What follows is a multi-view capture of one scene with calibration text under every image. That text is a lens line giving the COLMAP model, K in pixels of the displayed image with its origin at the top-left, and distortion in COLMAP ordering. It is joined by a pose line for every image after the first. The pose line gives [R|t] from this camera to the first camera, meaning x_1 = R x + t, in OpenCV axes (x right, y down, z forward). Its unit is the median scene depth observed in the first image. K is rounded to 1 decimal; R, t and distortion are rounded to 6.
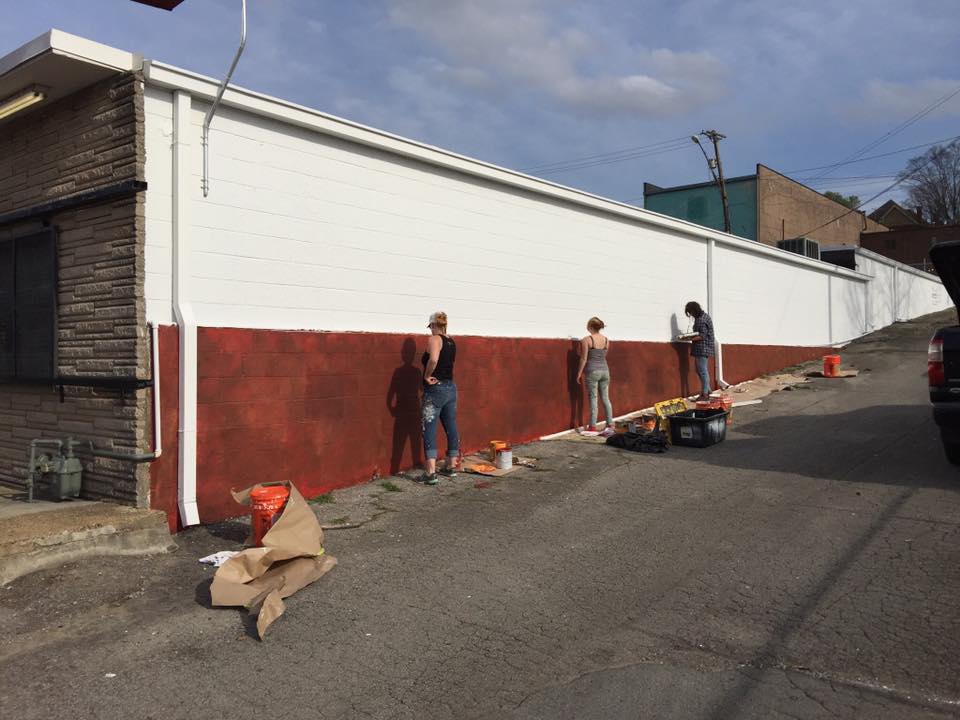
lens RADIAL K [[797.3, 0, 465.9], [0, 797.3, 352.1], [0, 0, 1]] dist [0.090919, -0.126539]
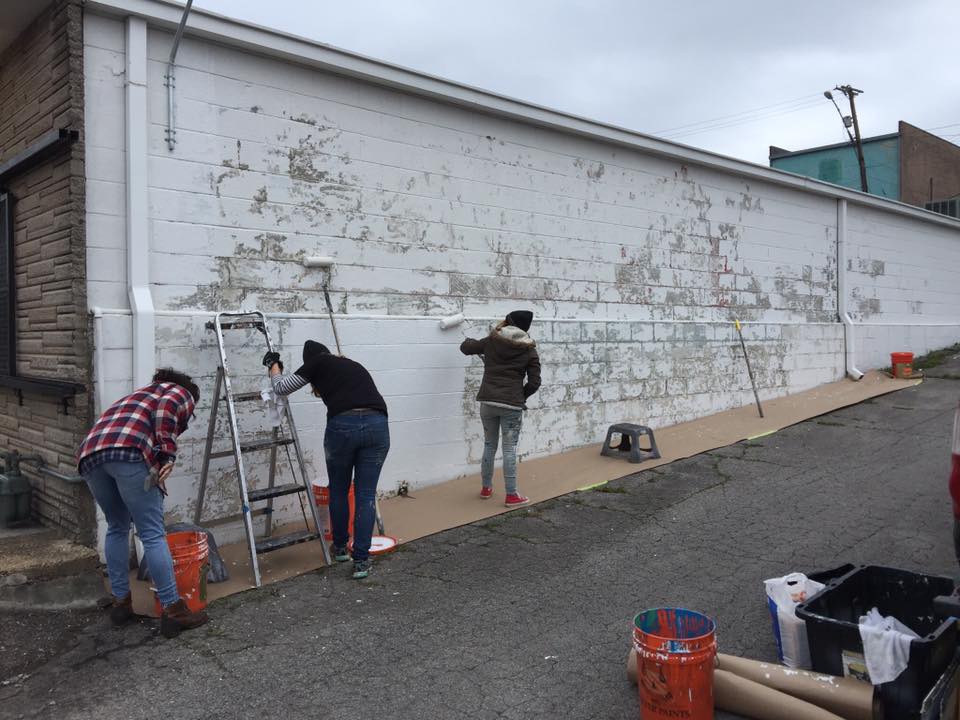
lens RADIAL K [[797.3, 0, 479.4], [0, 797.3, 345.3], [0, 0, 1]] dist [0.090919, -0.126539]
pose [[0.991592, 0.001406, -0.129394, 0.087501], [0.001481, 0.999752, 0.022215, -0.019004], [0.129394, -0.022220, 0.991344, 0.250678]]
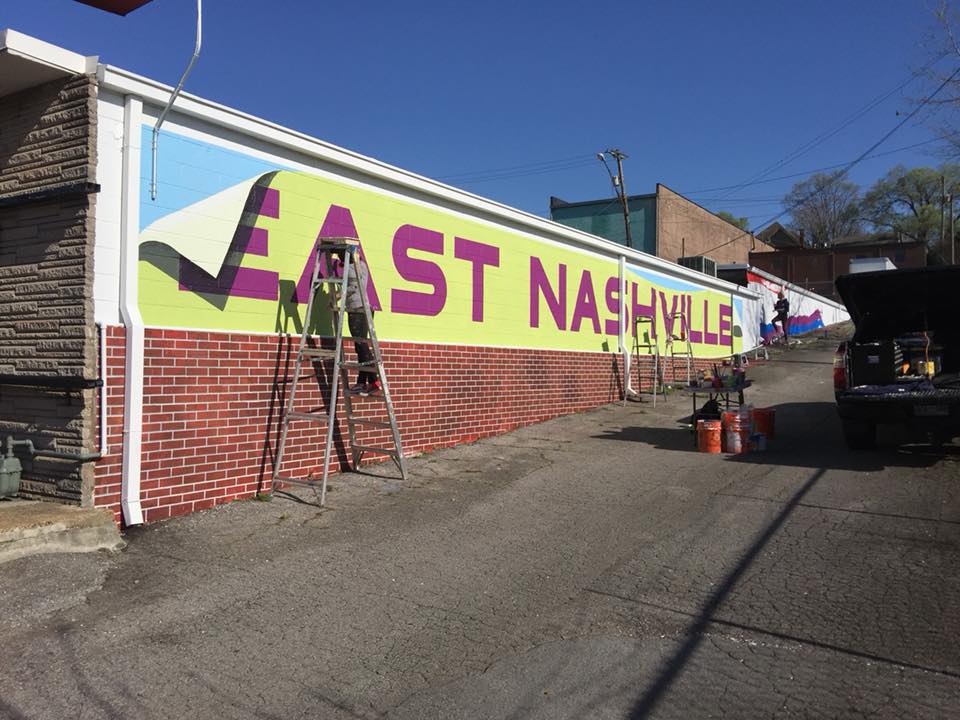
lens RADIAL K [[797.3, 0, 462.2], [0, 797.3, 360.1], [0, 0, 1]] dist [0.090919, -0.126539]
pose [[0.993204, 0.016372, 0.115233, -0.053404], [-0.016462, 0.999864, -0.000167, 0.002384], [-0.115220, -0.001731, 0.993339, -0.057464]]
